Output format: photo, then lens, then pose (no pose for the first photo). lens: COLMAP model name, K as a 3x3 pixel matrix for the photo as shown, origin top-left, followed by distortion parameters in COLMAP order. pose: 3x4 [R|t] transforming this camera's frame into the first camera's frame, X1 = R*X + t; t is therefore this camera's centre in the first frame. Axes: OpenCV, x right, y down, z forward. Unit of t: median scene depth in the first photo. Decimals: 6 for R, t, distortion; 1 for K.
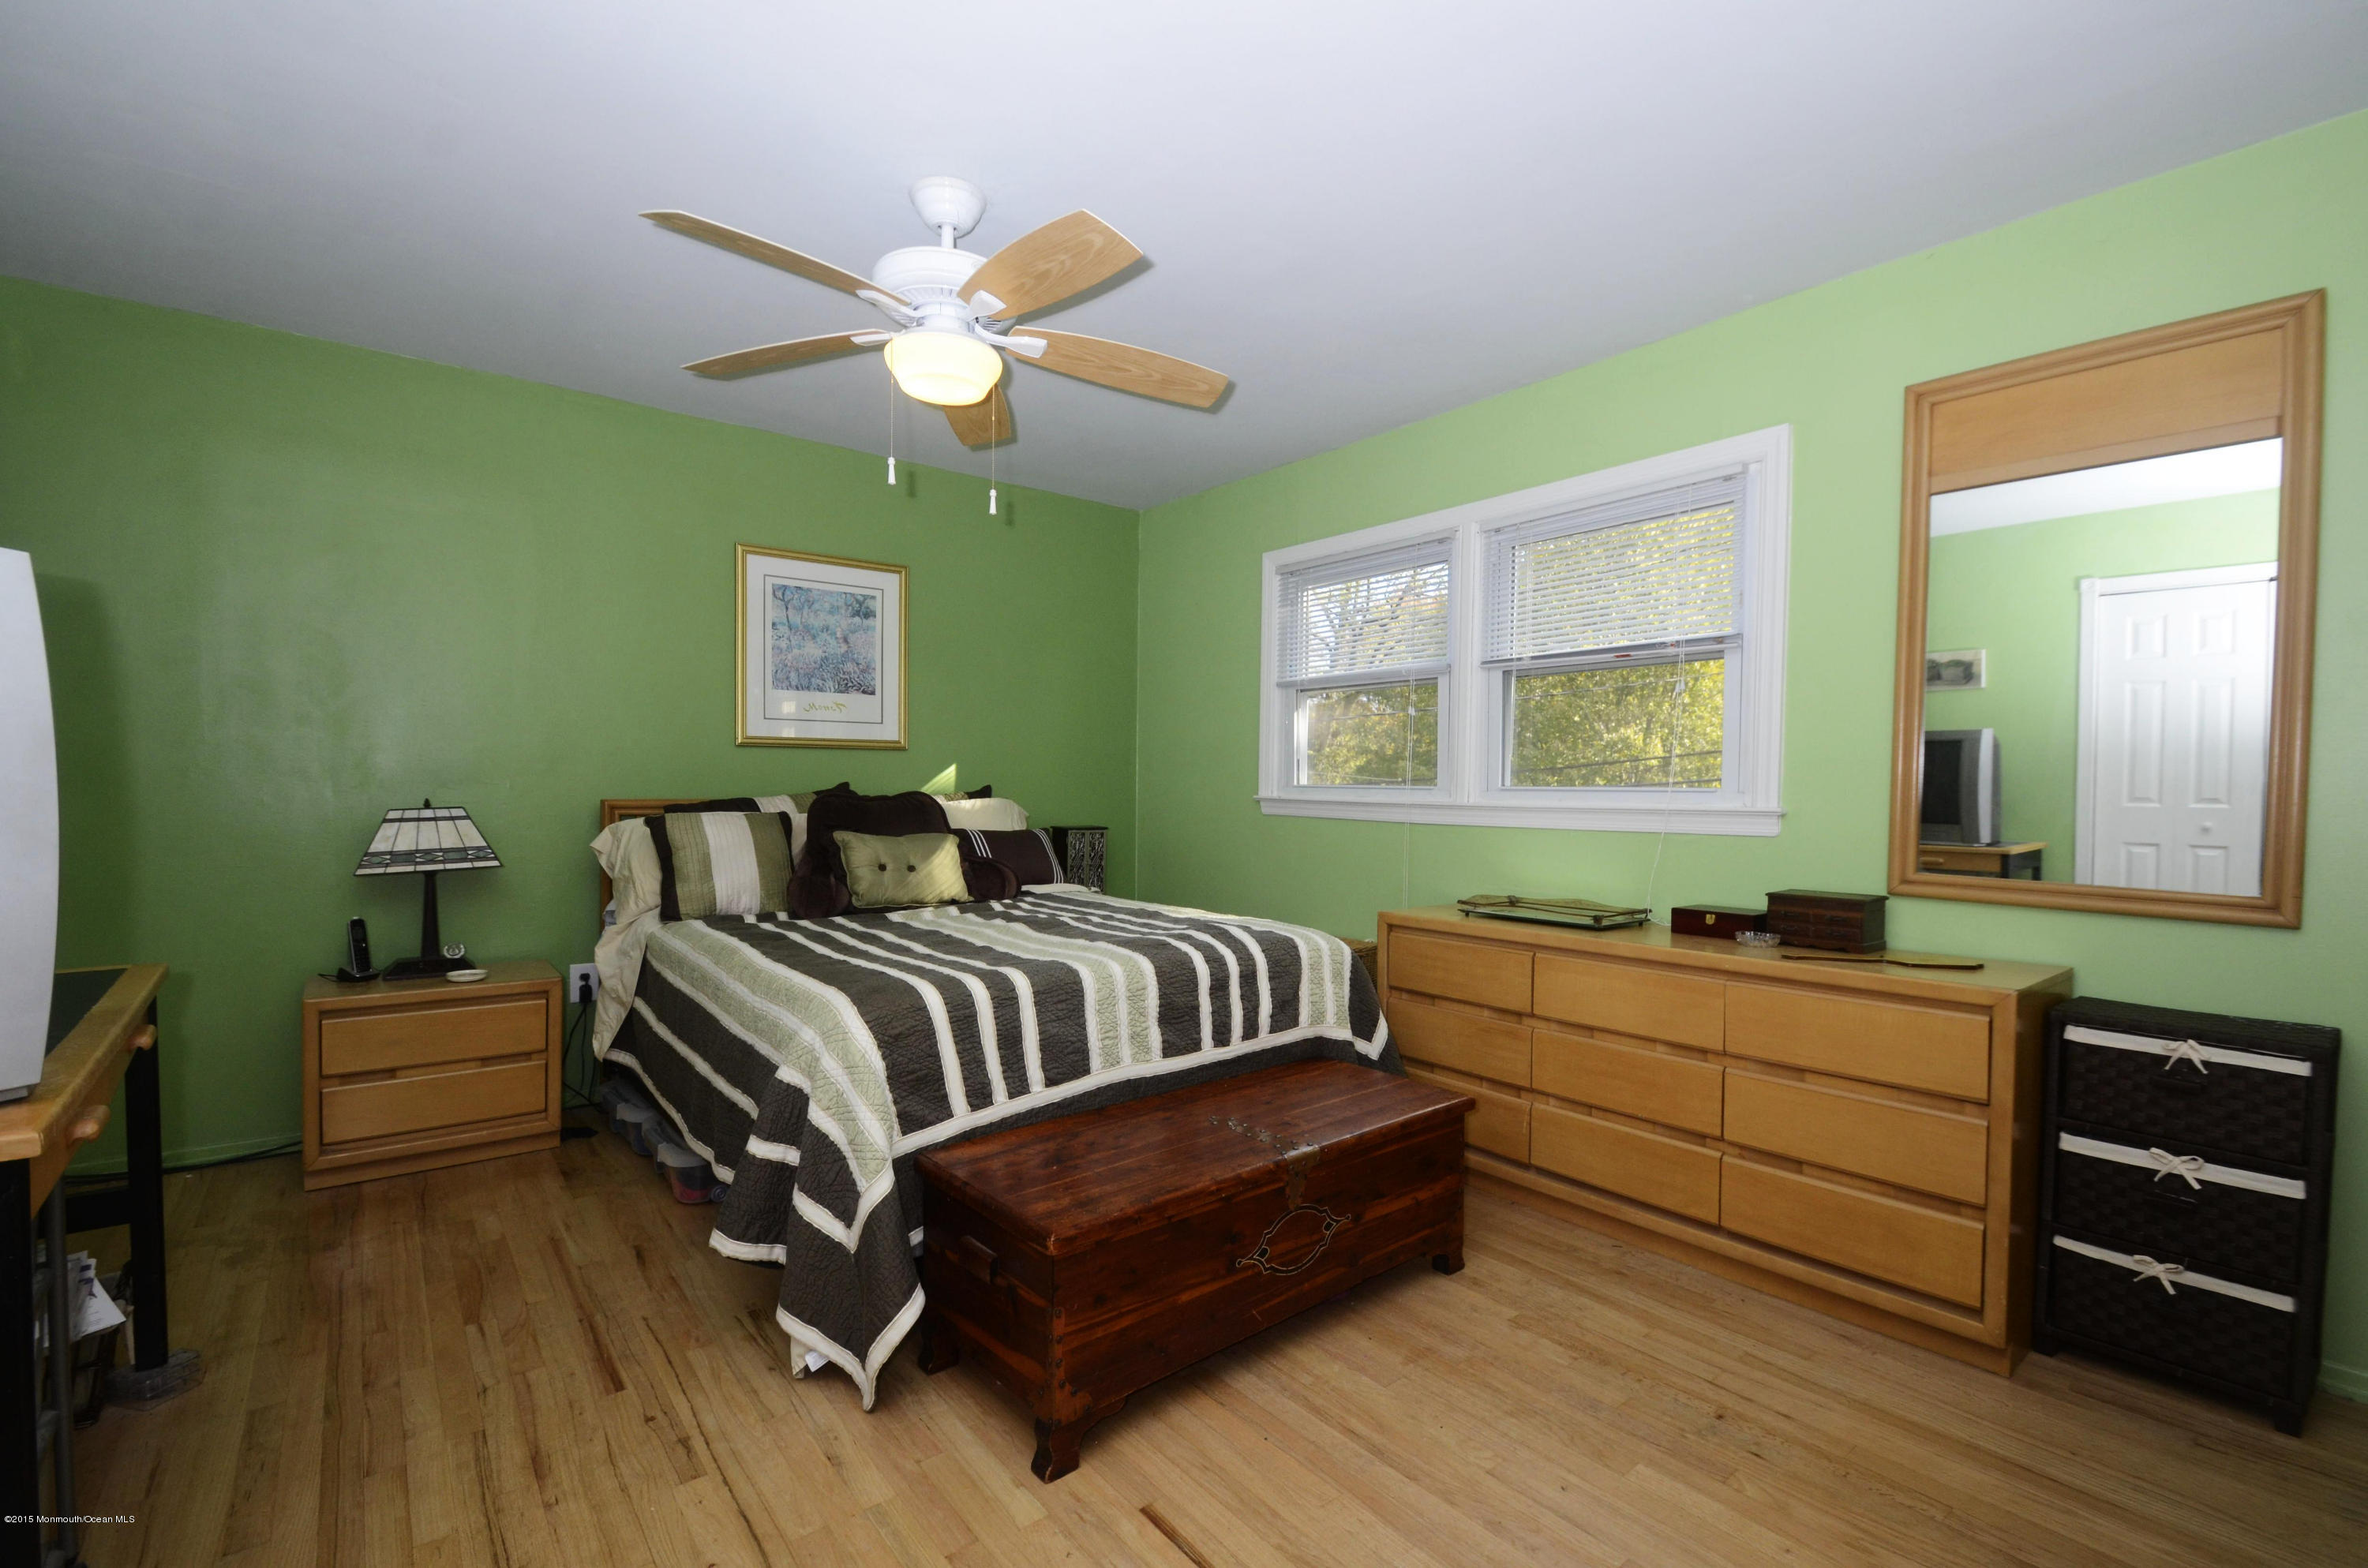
lens RADIAL K [[1038.1, 0, 1179.5], [0, 1038.1, 808.2], [0, 0, 1]] dist [0.013613, -0.017249]
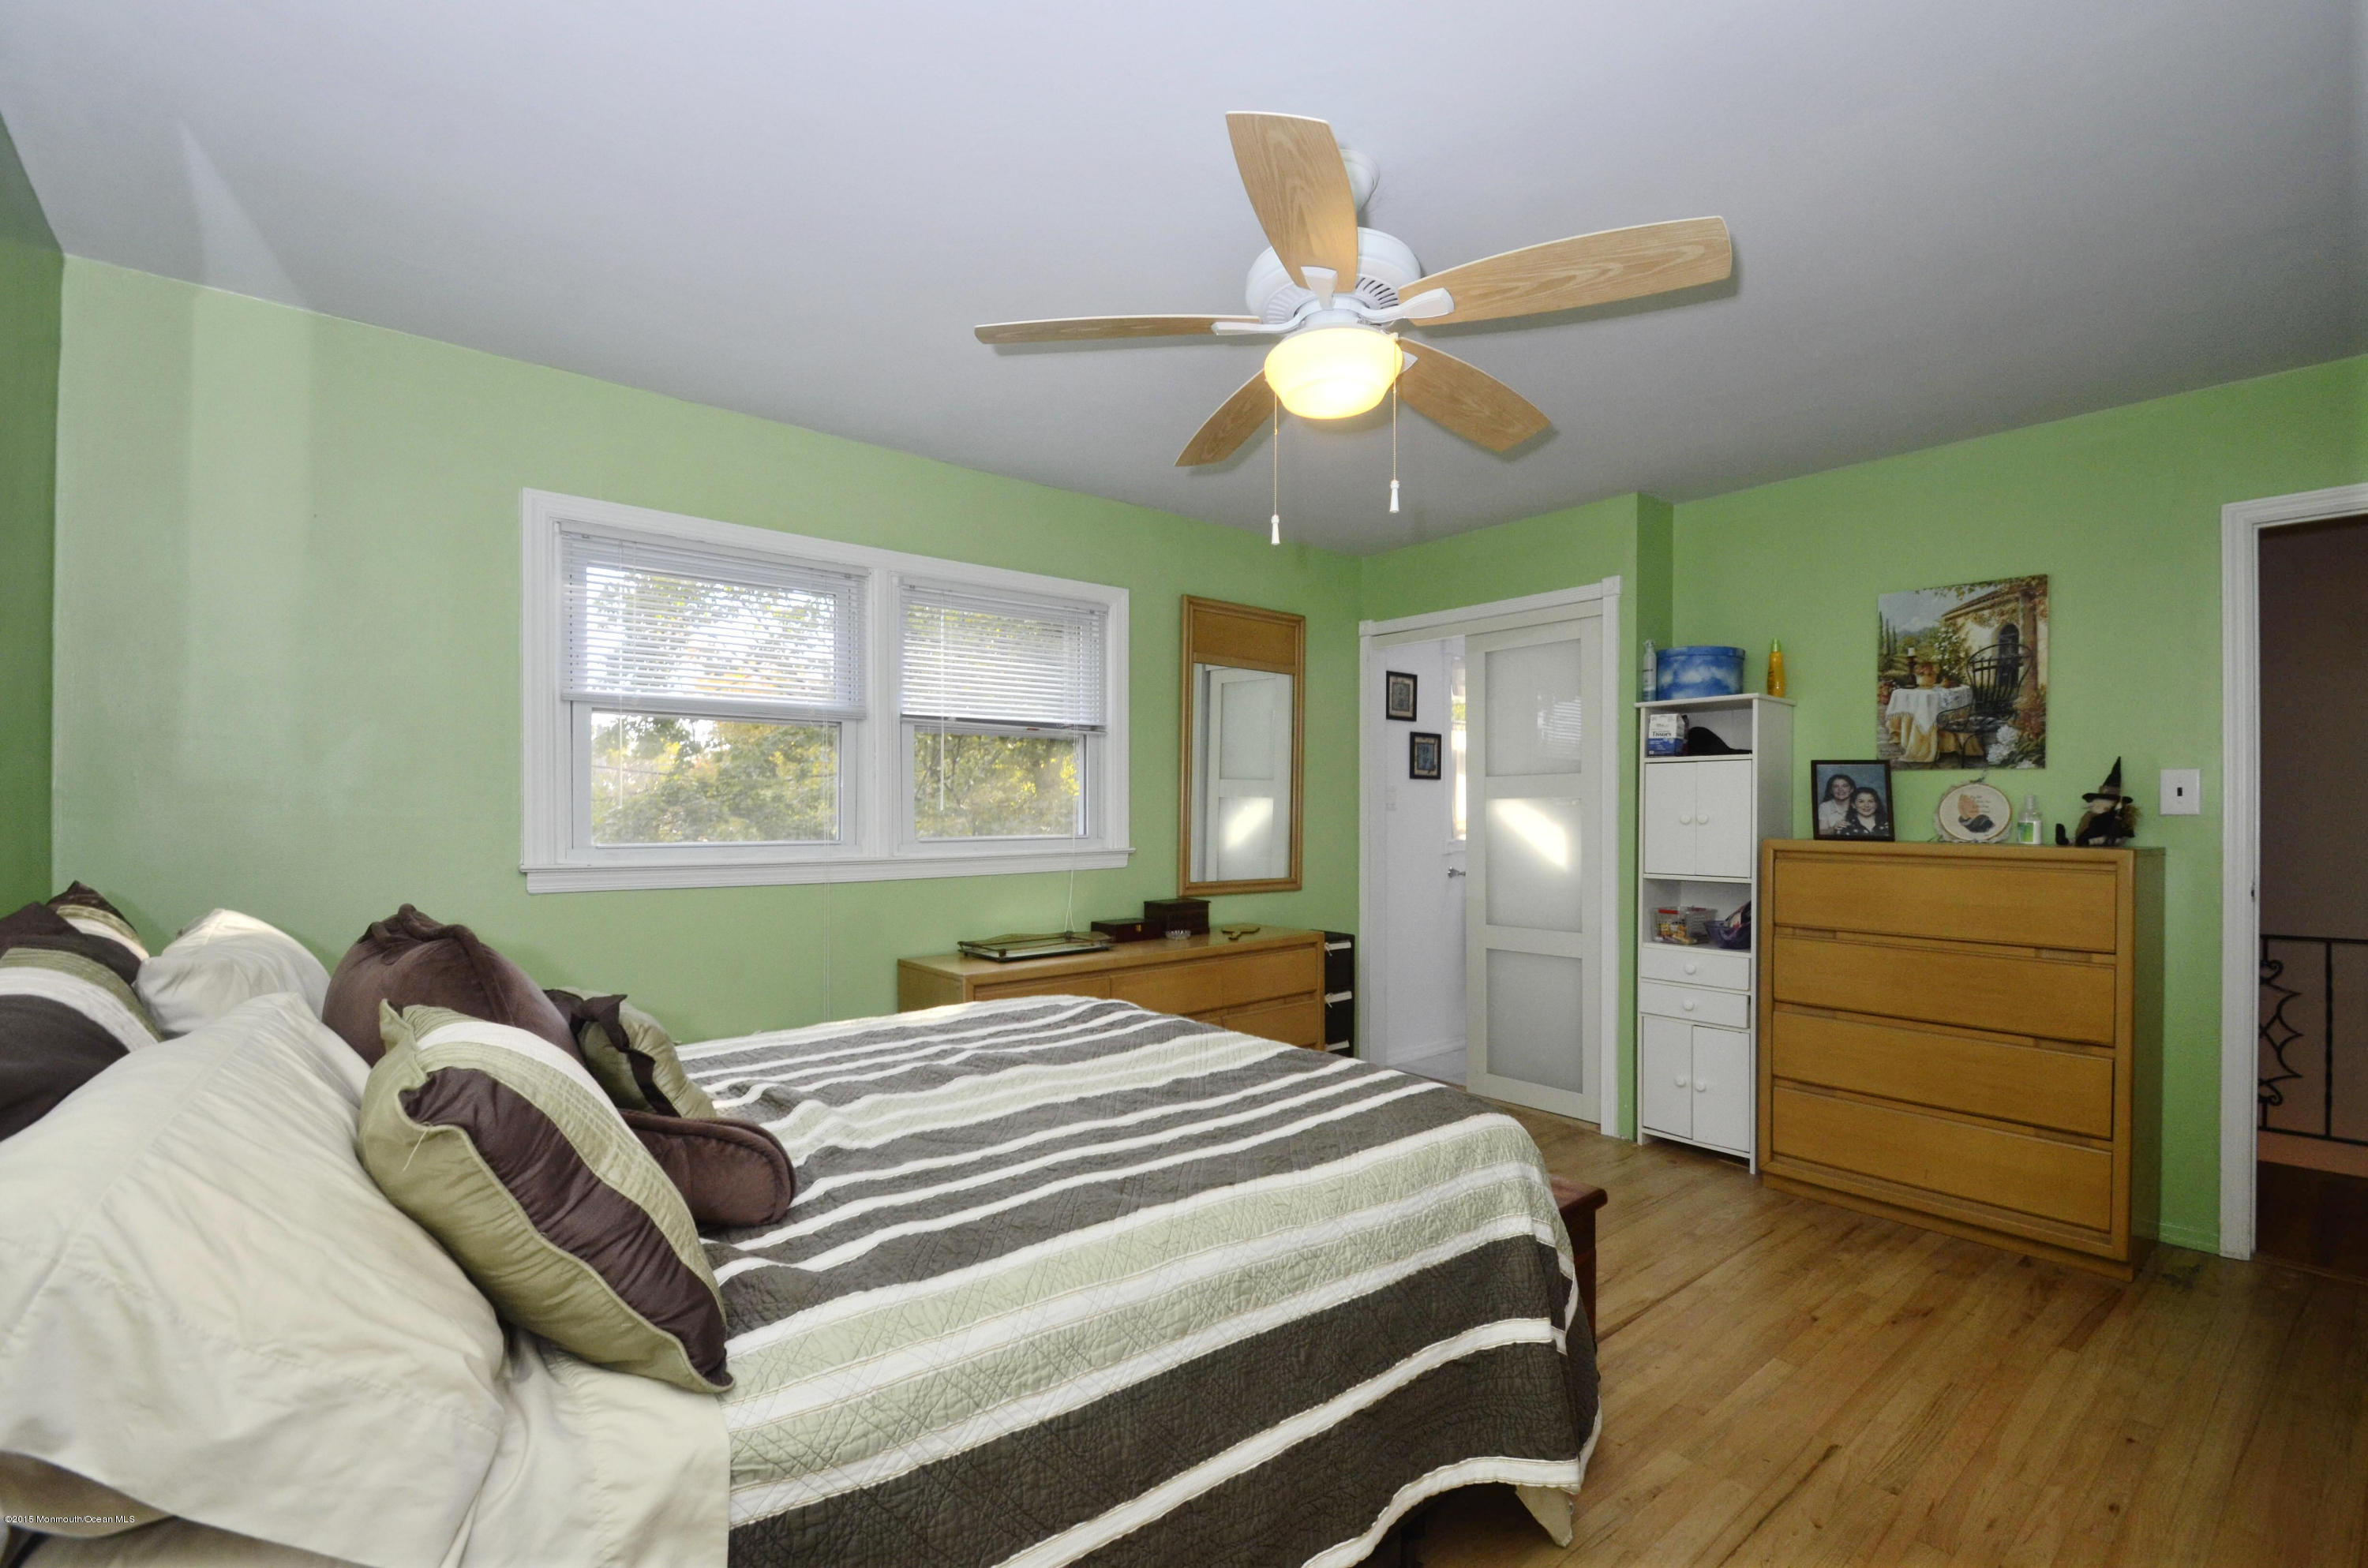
lens RADIAL K [[1038.1, 0, 1179.5], [0, 1038.1, 808.2], [0, 0, 1]] dist [0.013613, -0.017249]
pose [[-0.042484, -0.012170, 0.999023, -0.885083], [0.025152, 0.999596, 0.013247, -0.074475], [-0.998780, 0.025691, -0.042161, 0.979899]]
